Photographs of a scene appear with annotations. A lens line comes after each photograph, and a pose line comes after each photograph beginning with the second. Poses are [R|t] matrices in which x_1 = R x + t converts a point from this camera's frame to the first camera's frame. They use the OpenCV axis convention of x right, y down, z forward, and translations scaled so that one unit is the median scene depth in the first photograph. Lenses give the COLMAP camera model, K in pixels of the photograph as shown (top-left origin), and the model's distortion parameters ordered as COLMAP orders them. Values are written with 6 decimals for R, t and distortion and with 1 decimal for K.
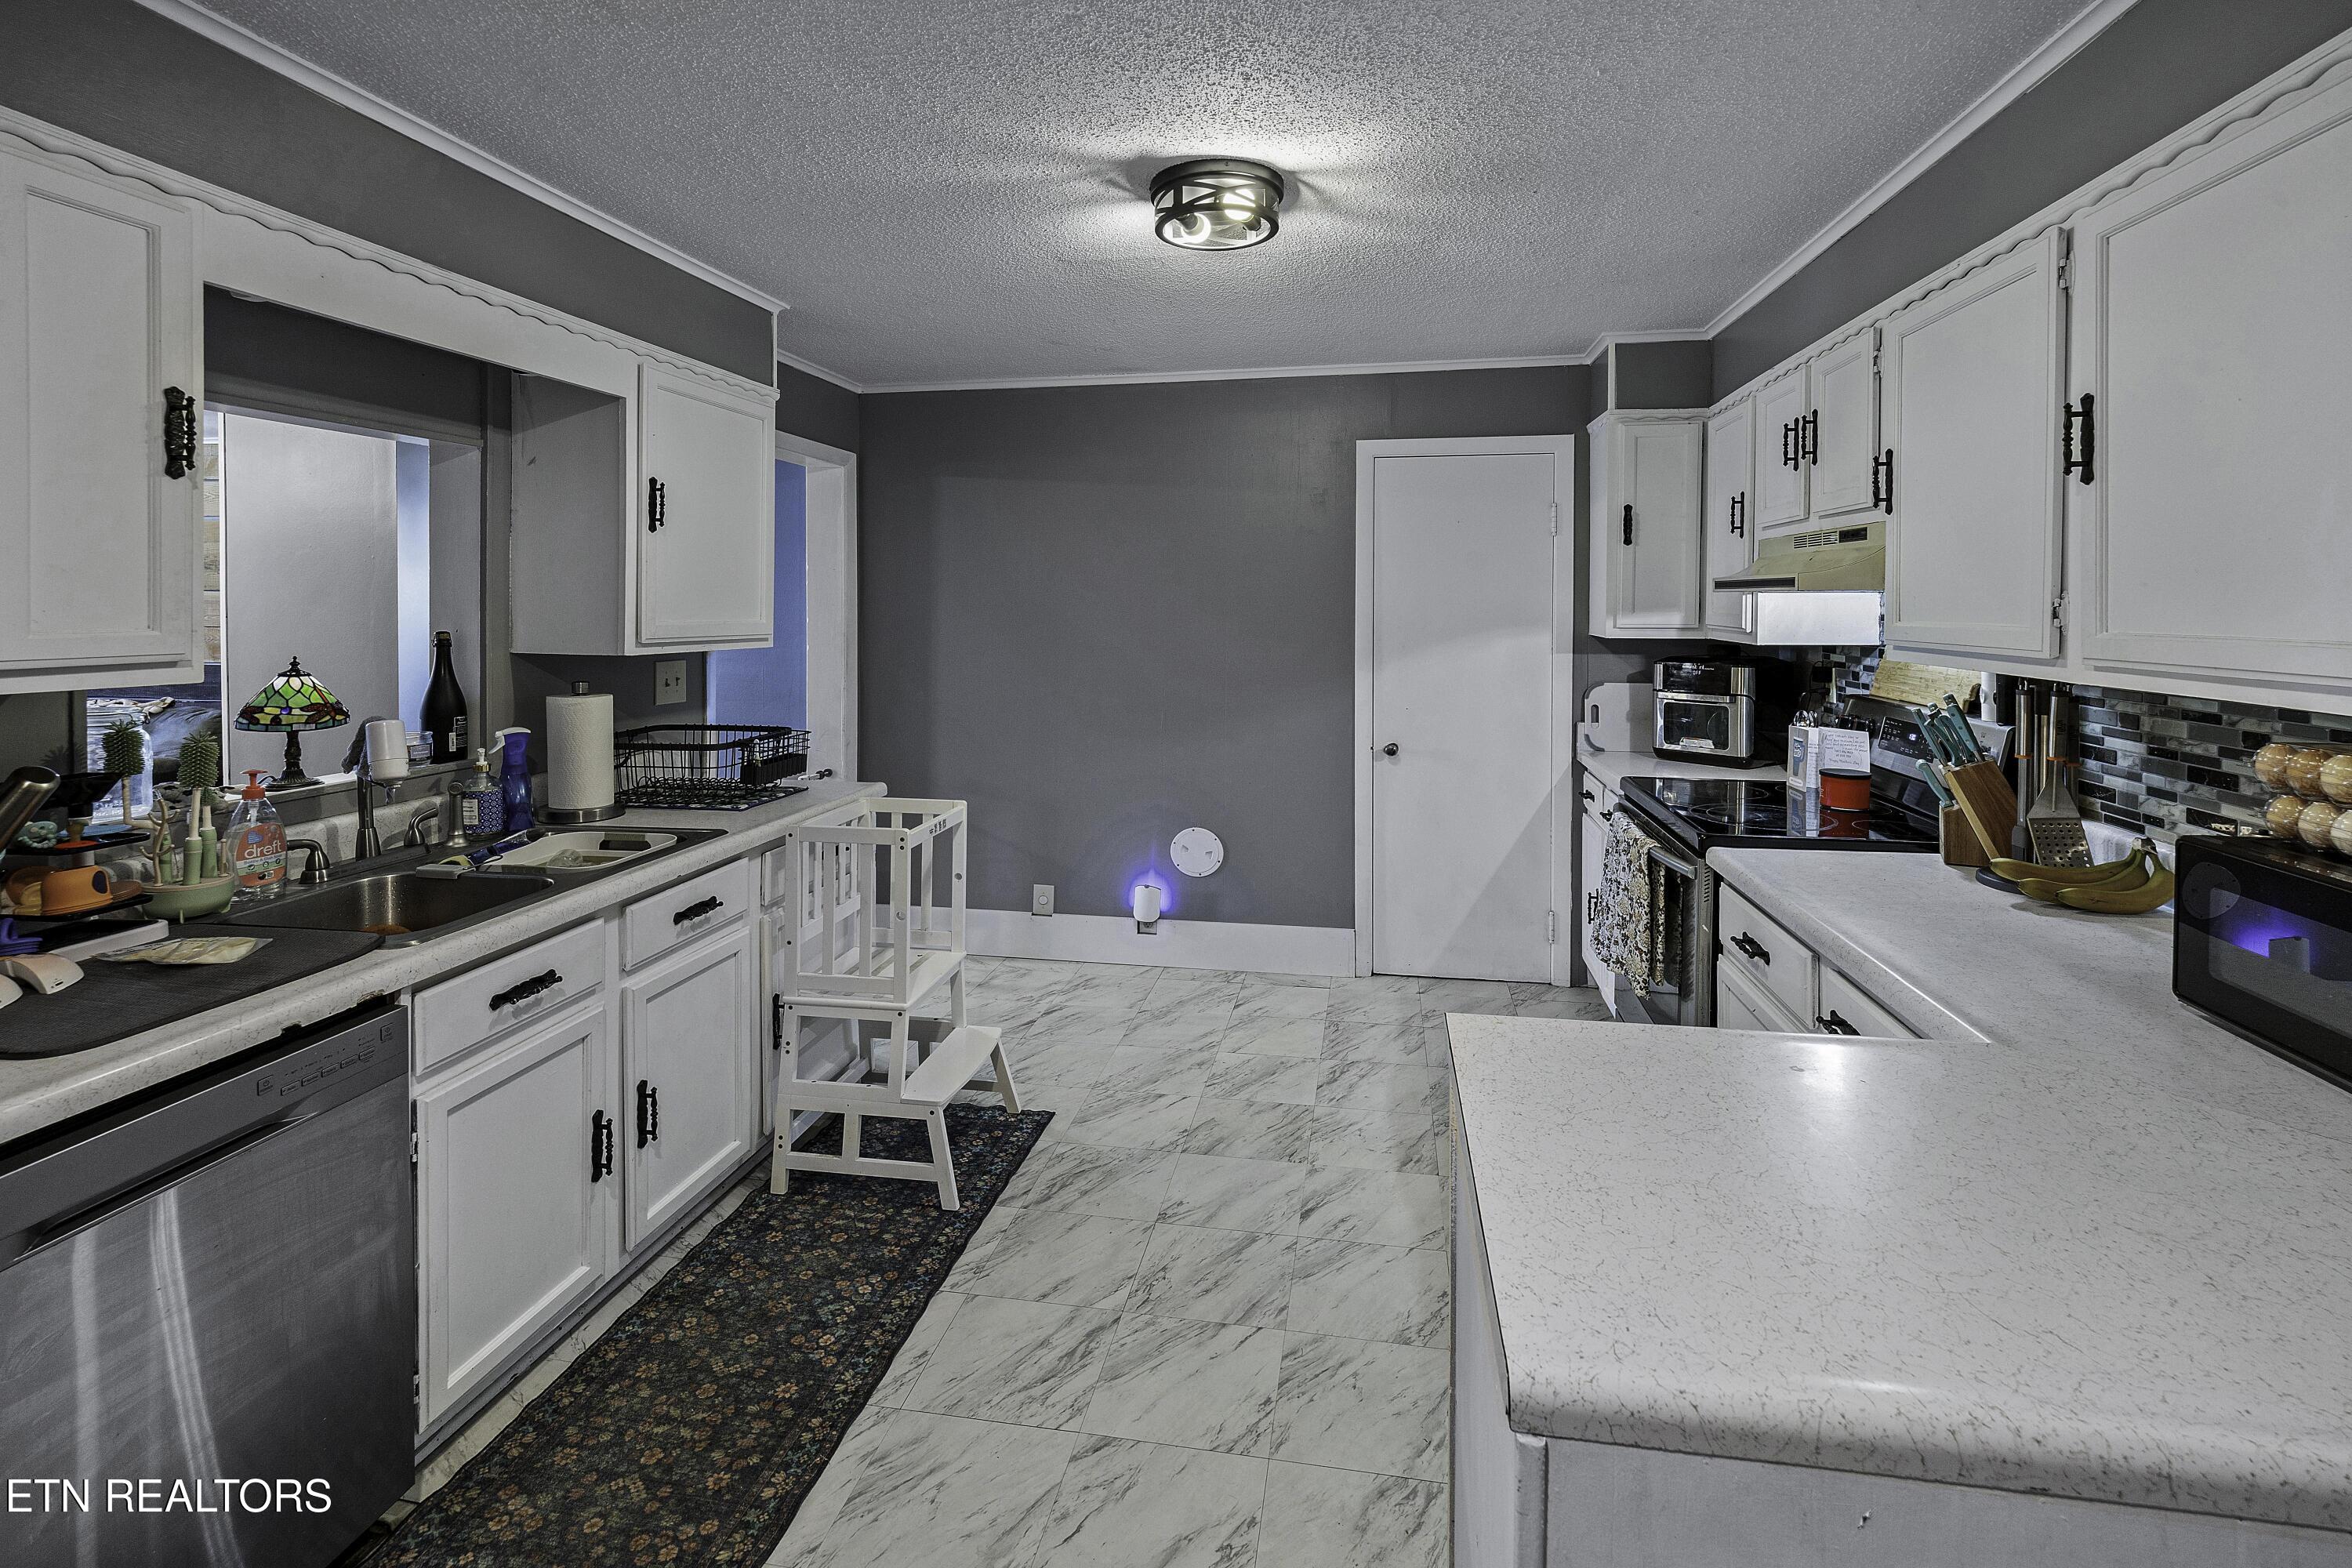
lens RADIAL K [[1073.0, 0, 1212.3], [0, 1073.0, 620.8], [0, 0, 1]] dist [0.001745, -0.003047]
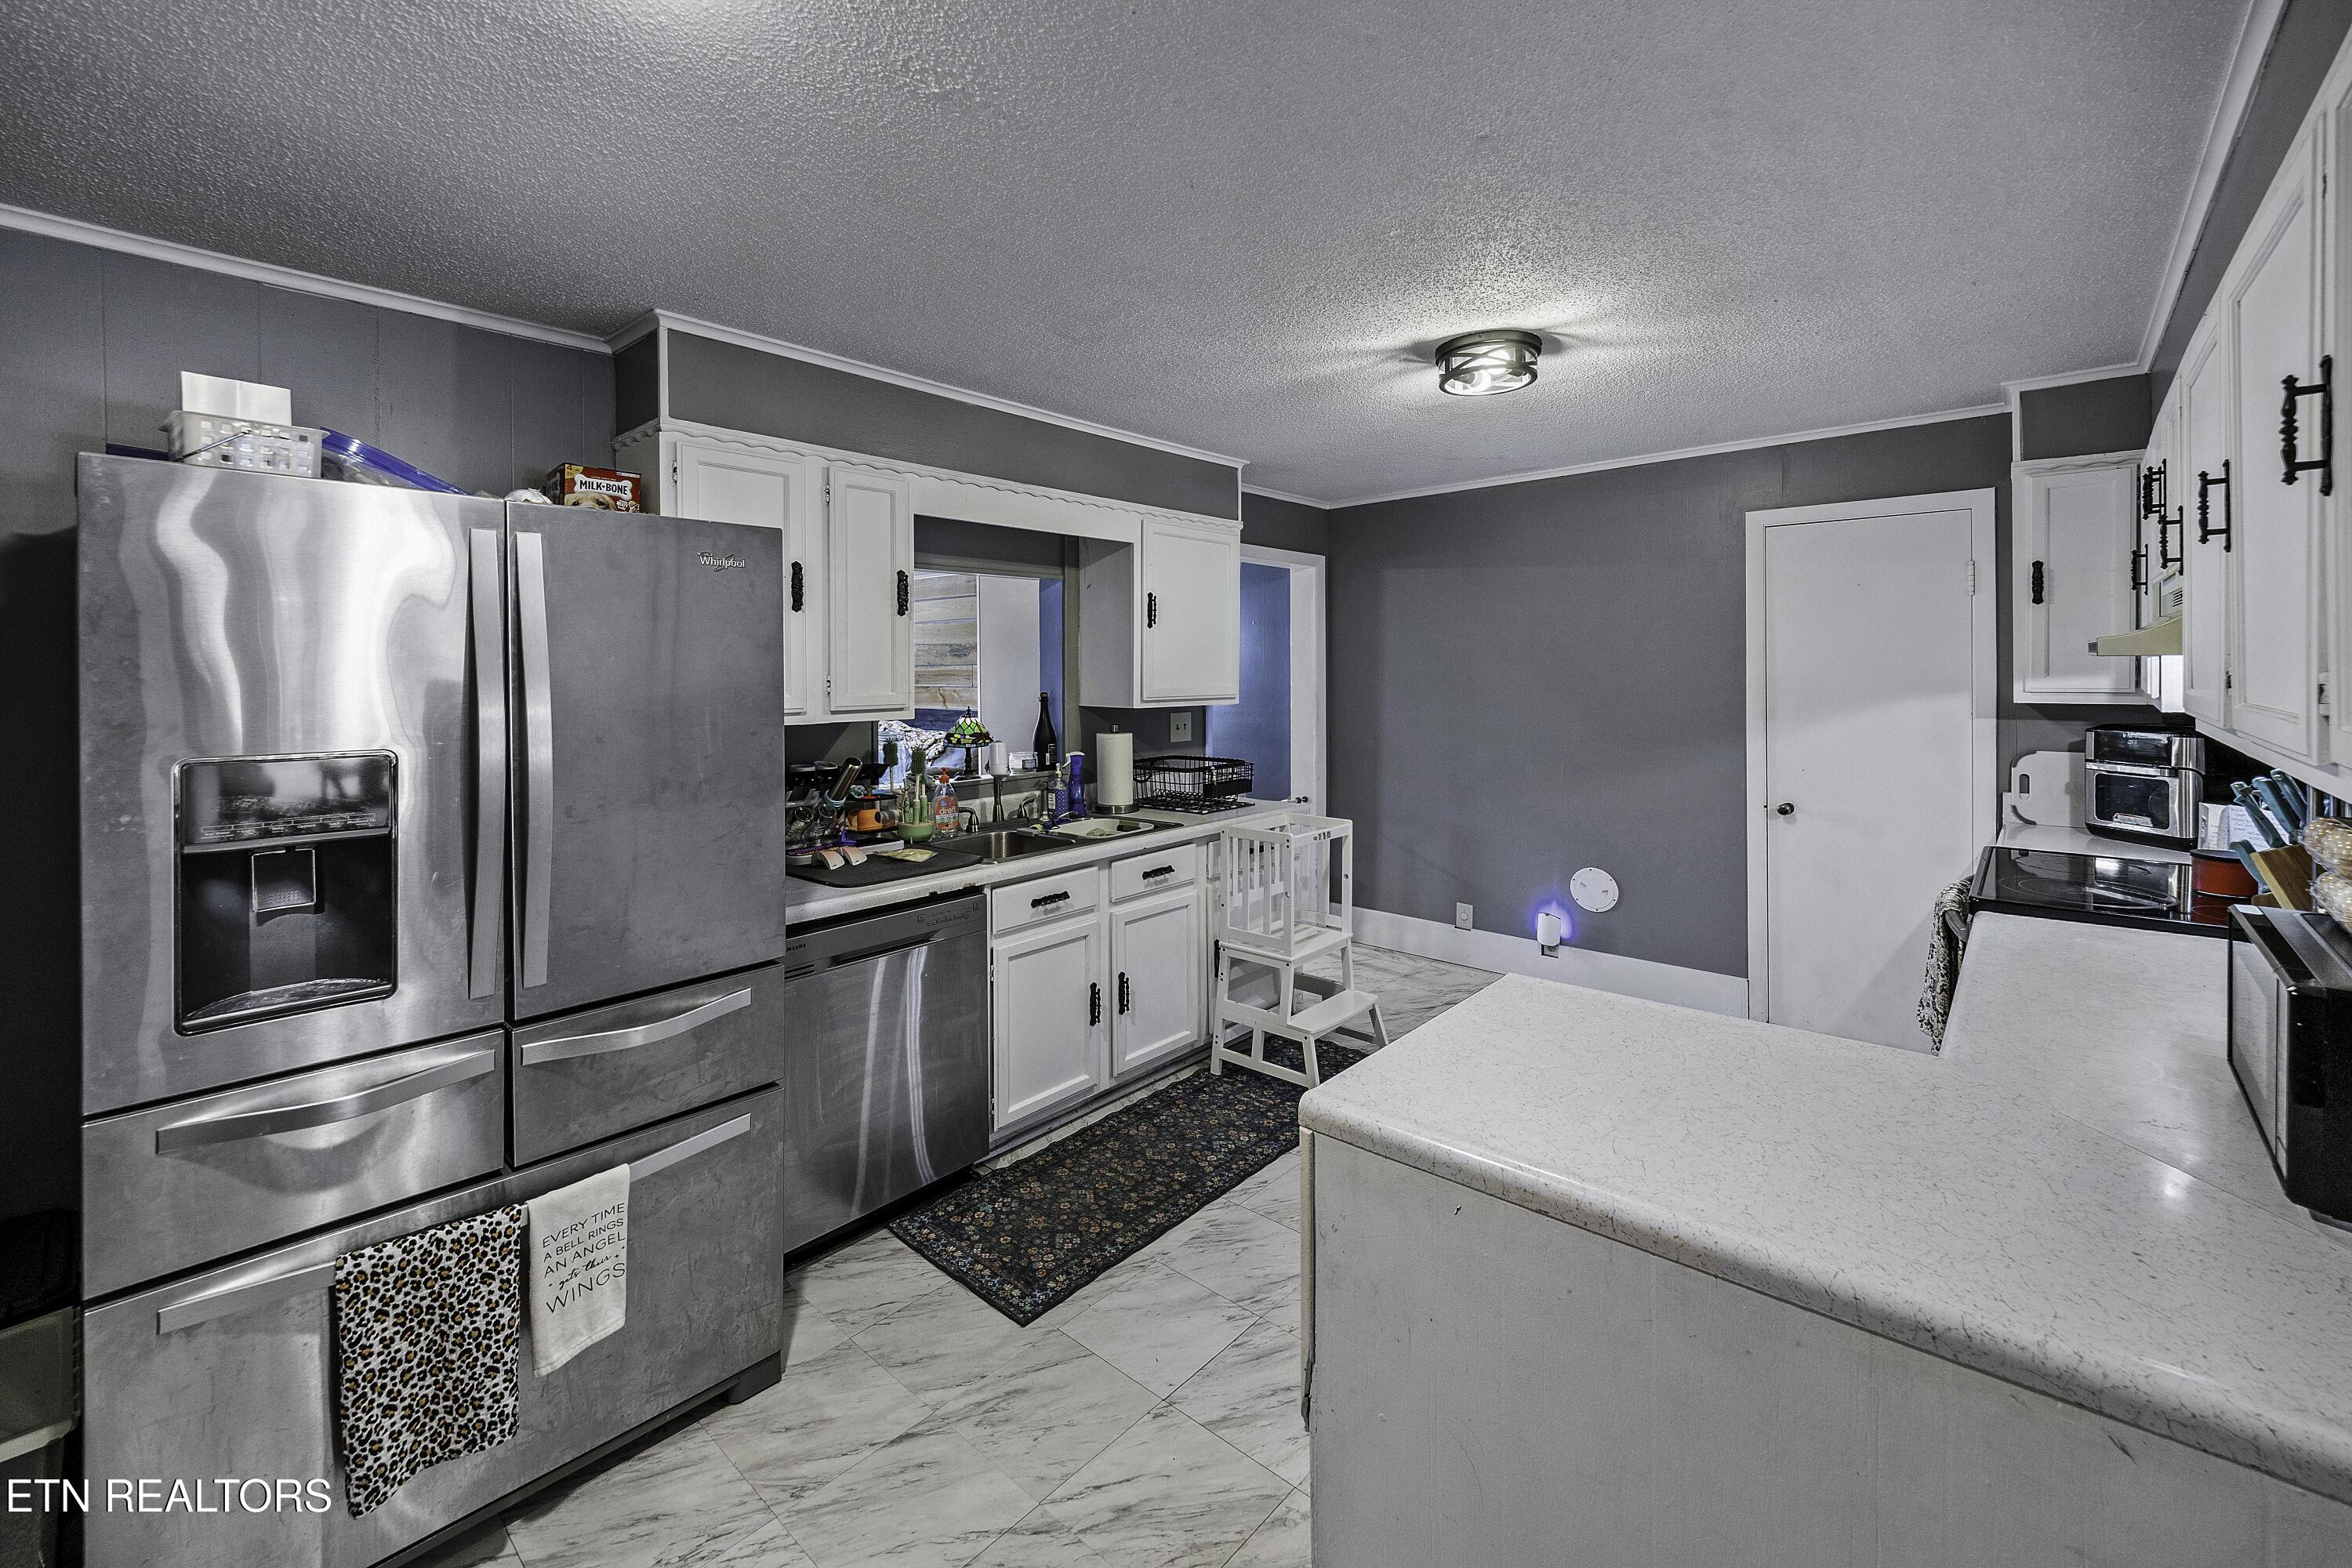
lens RADIAL K [[982.1, 0, 1194.8], [0, 982.1, 671.3], [0, 0, 1]] dist [0.003616, 0.000038]
pose [[0.843921, -0.007611, -0.536413, 0.306678], [0.002068, 0.999938, -0.010935, -0.005357], [0.536463, 0.008119, 0.843885, -0.161563]]
